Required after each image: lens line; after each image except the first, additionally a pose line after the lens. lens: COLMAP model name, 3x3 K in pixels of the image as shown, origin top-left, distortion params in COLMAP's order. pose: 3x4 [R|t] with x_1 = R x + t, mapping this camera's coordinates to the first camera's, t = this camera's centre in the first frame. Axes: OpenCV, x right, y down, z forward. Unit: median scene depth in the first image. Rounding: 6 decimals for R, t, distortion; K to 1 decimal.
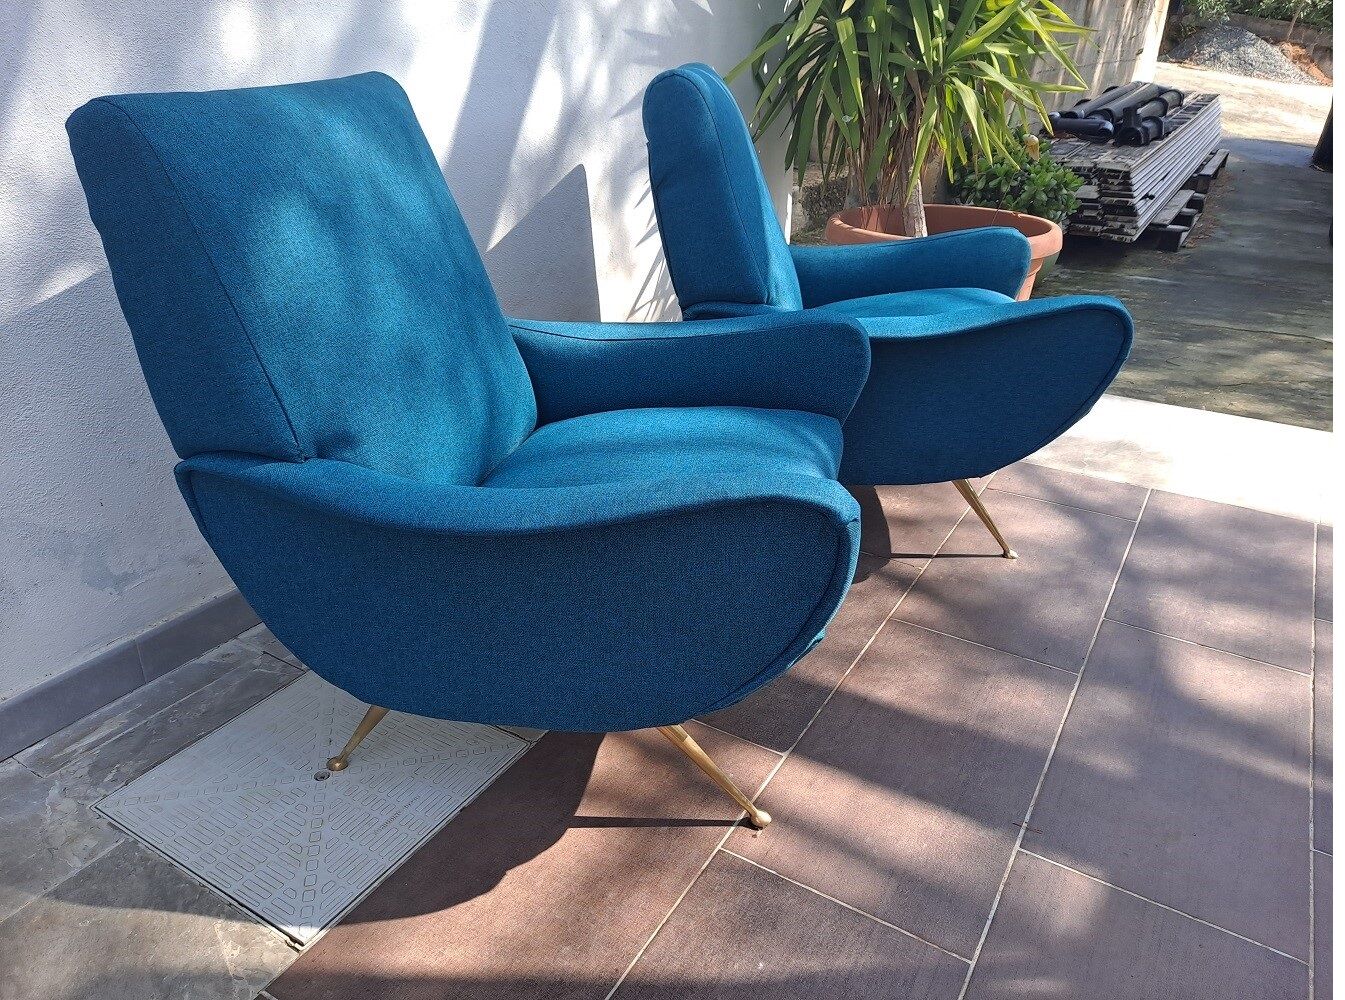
lens RADIAL K [[976.5, 0, 662.1], [0, 976.5, 502.5], [0, 0, 1]] dist [0.023574, -0.013569]
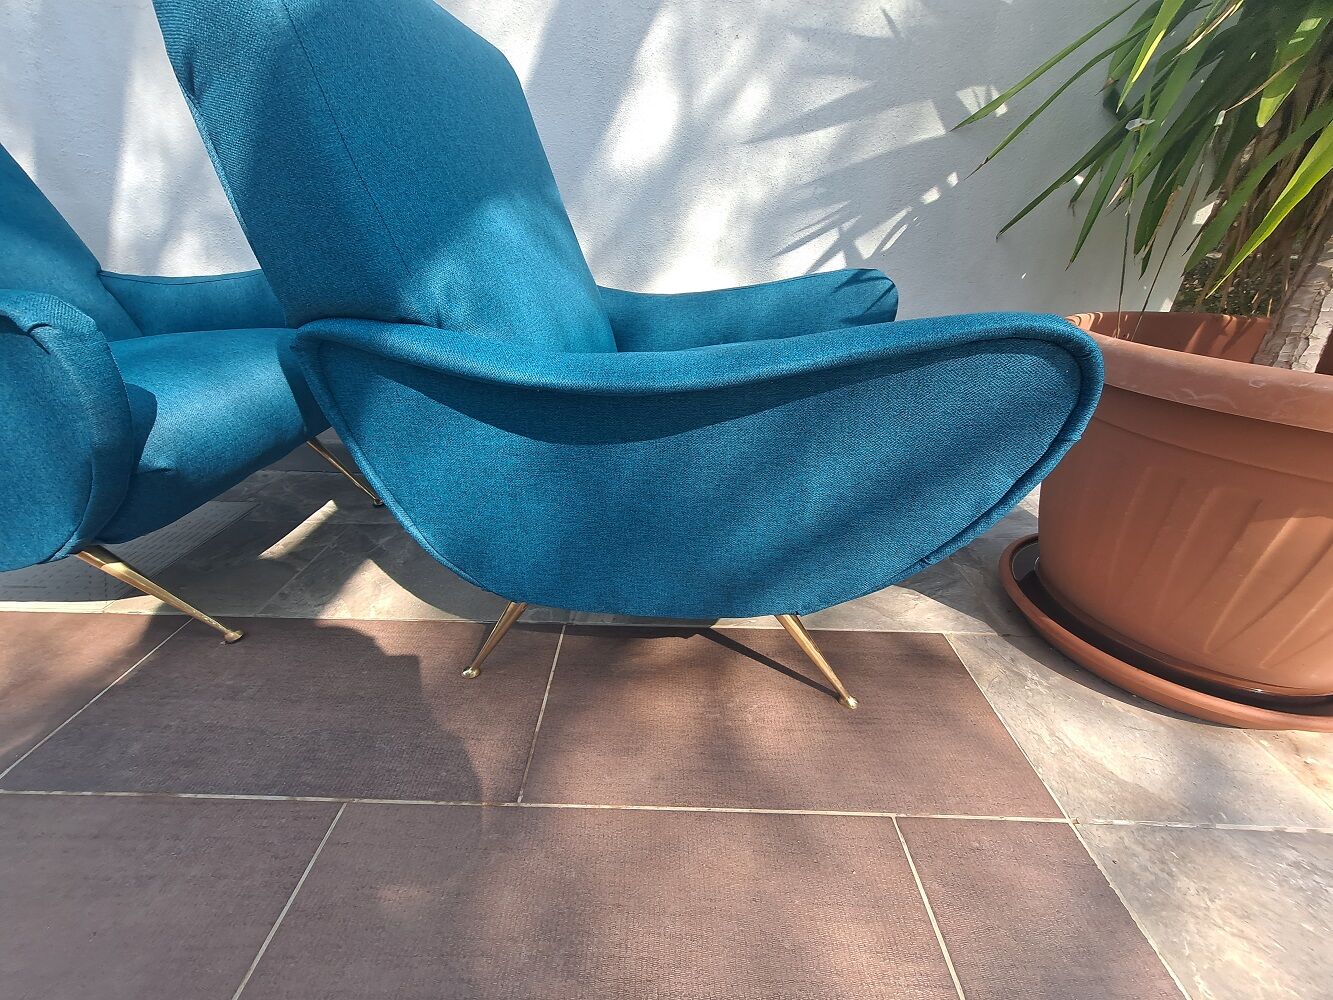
lens RADIAL K [[529.0, 0, 657.2], [0, 529.0, 513.4], [0, 0, 1]] dist [-0.000235, -0.001509]
pose [[0.511717, 0.427324, -0.745345, 0.512663], [-0.381762, 0.890278, 0.248319, -0.226720], [0.769677, 0.157475, 0.618707, 0.866085]]
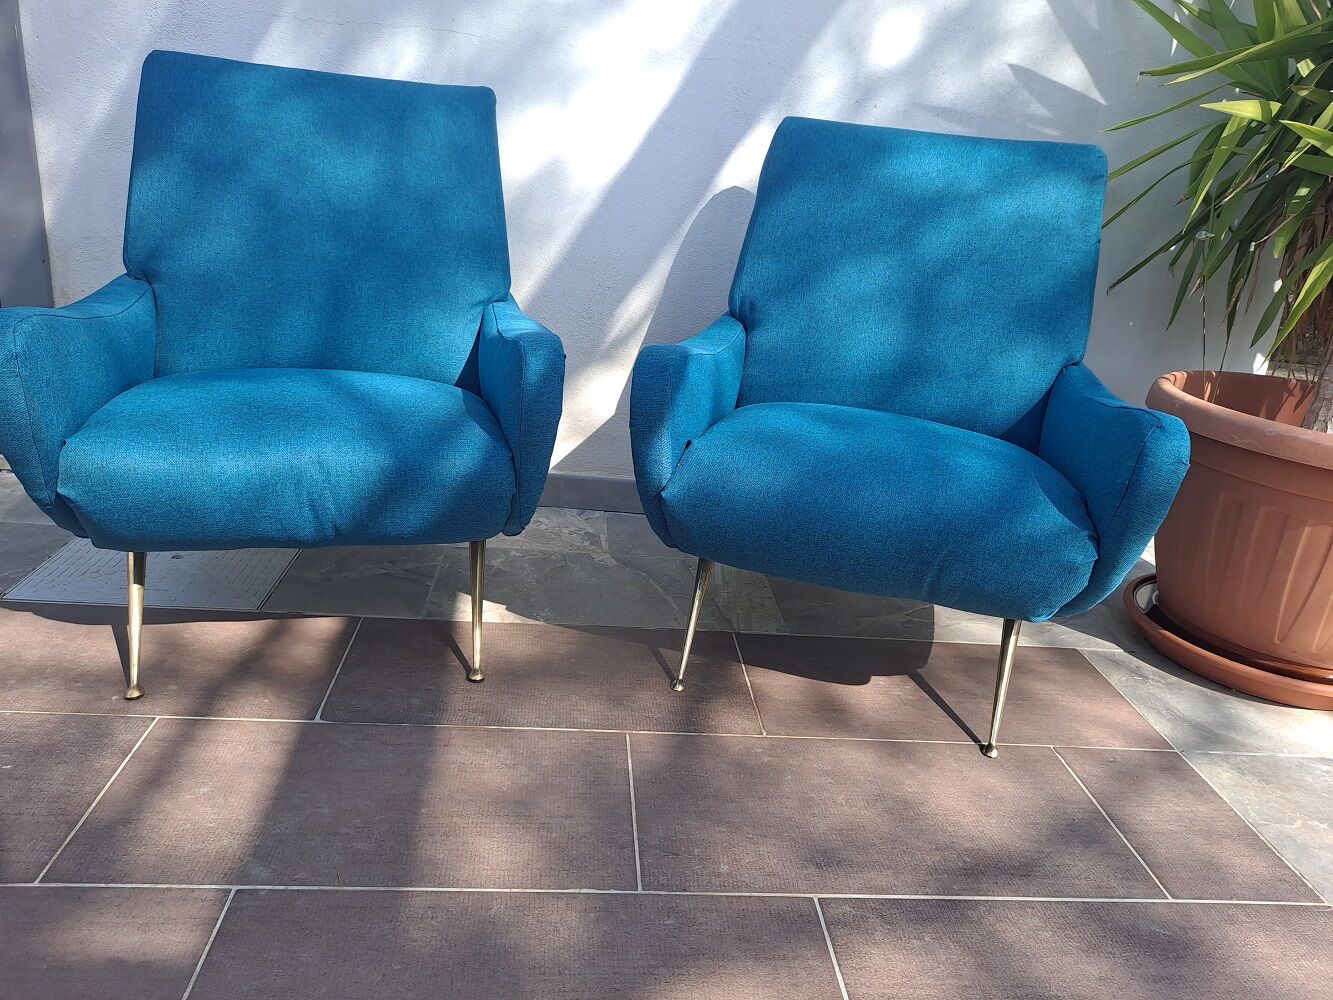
lens RADIAL K [[967.8, 0, 673.1], [0, 967.8, 495.7], [0, 0, 1]] dist [0.023574, -0.013569]
pose [[0.595805, 0.332218, -0.731196, 0.757827], [-0.429411, 0.901145, 0.059535, -0.128910], [0.678692, 0.278512, 0.679564, 0.398357]]
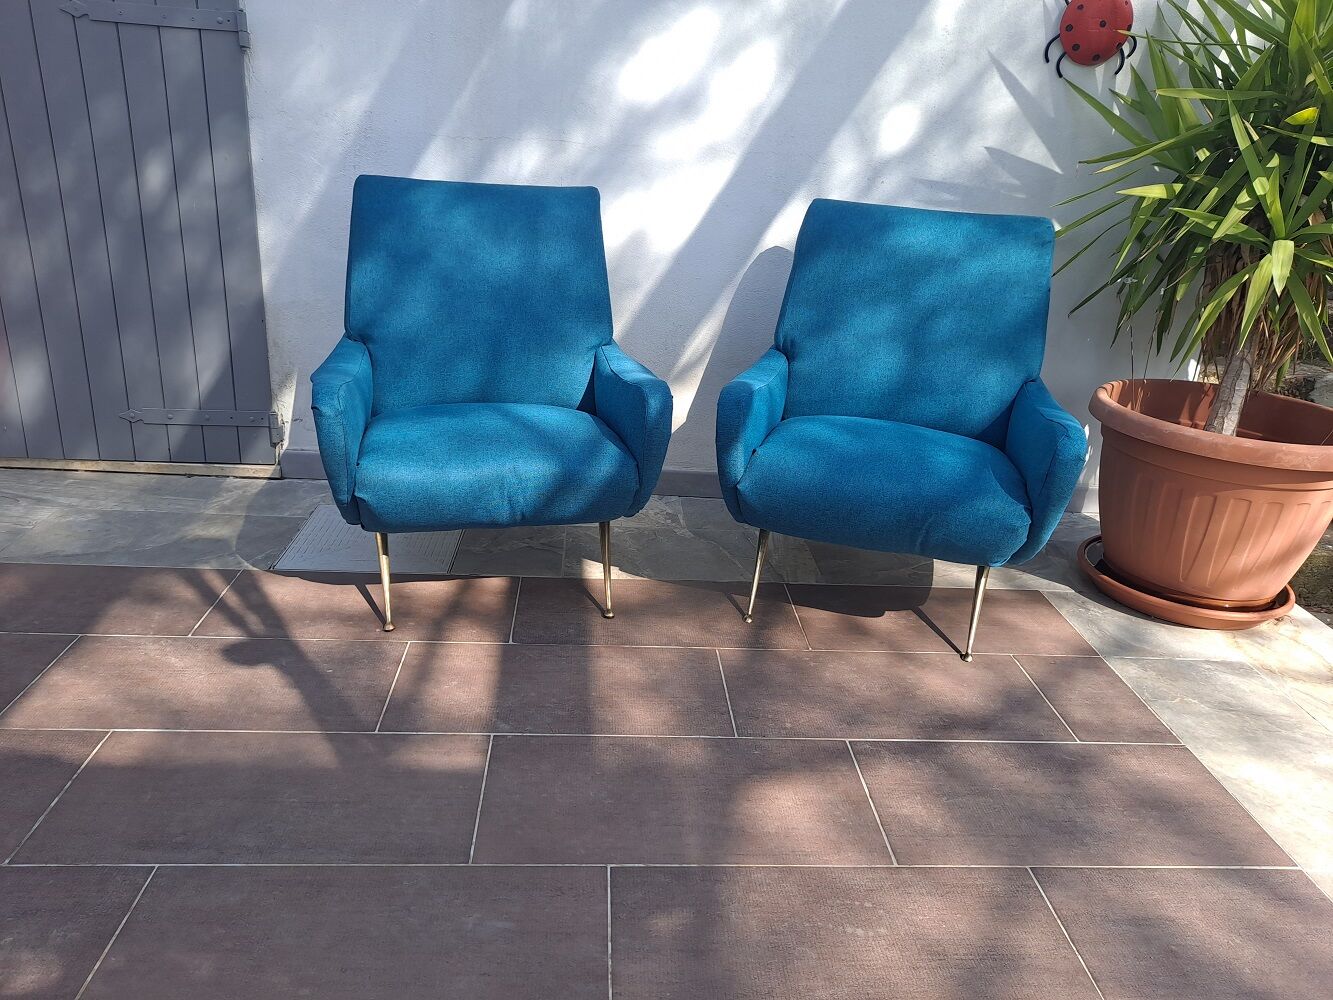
lens RADIAL K [[967.8, 0, 668.3], [0, 967.8, 493.3], [0, 0, 1]] dist [0.023574, -0.013569]
pose [[0.578793, 0.332885, -0.744437, 0.986063], [-0.404682, 0.909798, 0.092193, -0.144340], [0.707977, 0.247900, 0.661297, 0.114130]]
